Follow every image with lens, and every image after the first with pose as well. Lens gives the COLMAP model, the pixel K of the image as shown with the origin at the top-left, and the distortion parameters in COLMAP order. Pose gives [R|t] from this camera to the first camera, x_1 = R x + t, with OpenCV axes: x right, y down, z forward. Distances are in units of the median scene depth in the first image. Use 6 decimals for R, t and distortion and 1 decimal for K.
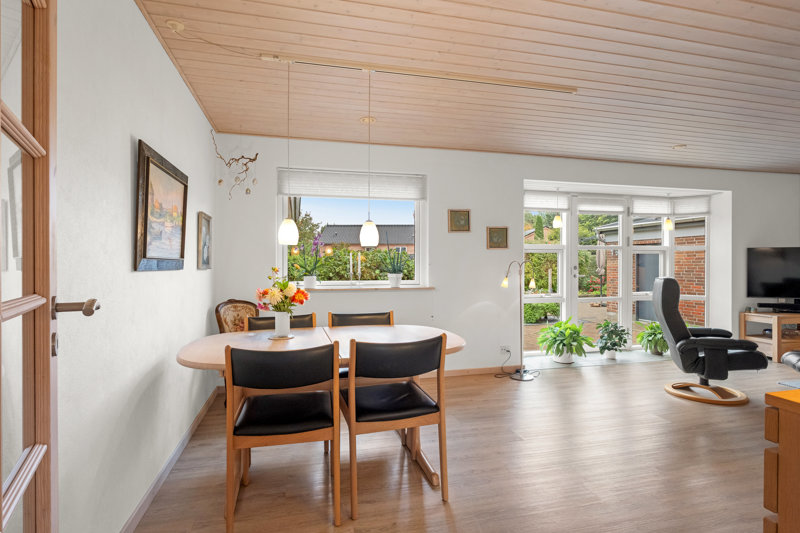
lens RADIAL K [[420.5, 0, 398.9], [0, 420.5, 264.5], [0, 0, 1]] dist [-0.005310, -0.002415]
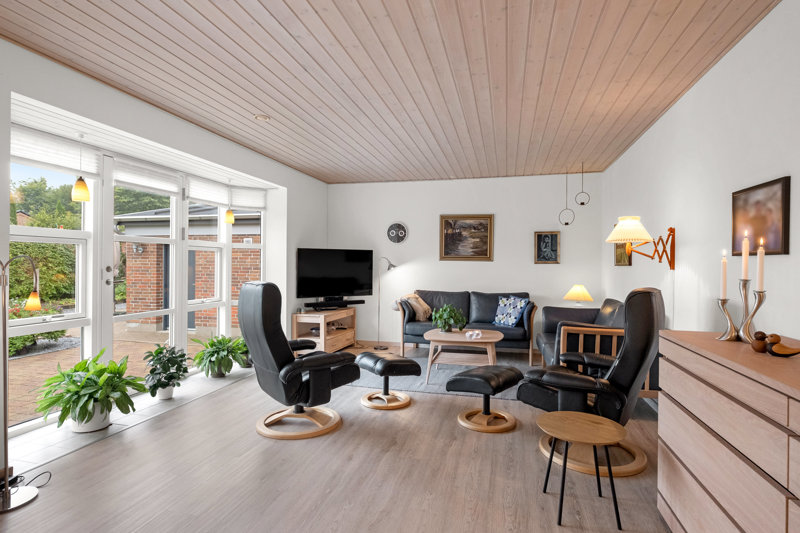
lens RADIAL K [[420.5, 0, 398.9], [0, 420.5, 264.5], [0, 0, 1]] dist [-0.005310, -0.002415]
pose [[0.474000, 0.005024, 0.880510, 0.073612], [-0.005239, 0.999982, -0.002885, 0.000621], [-0.880509, -0.003246, 0.474018, 0.328816]]
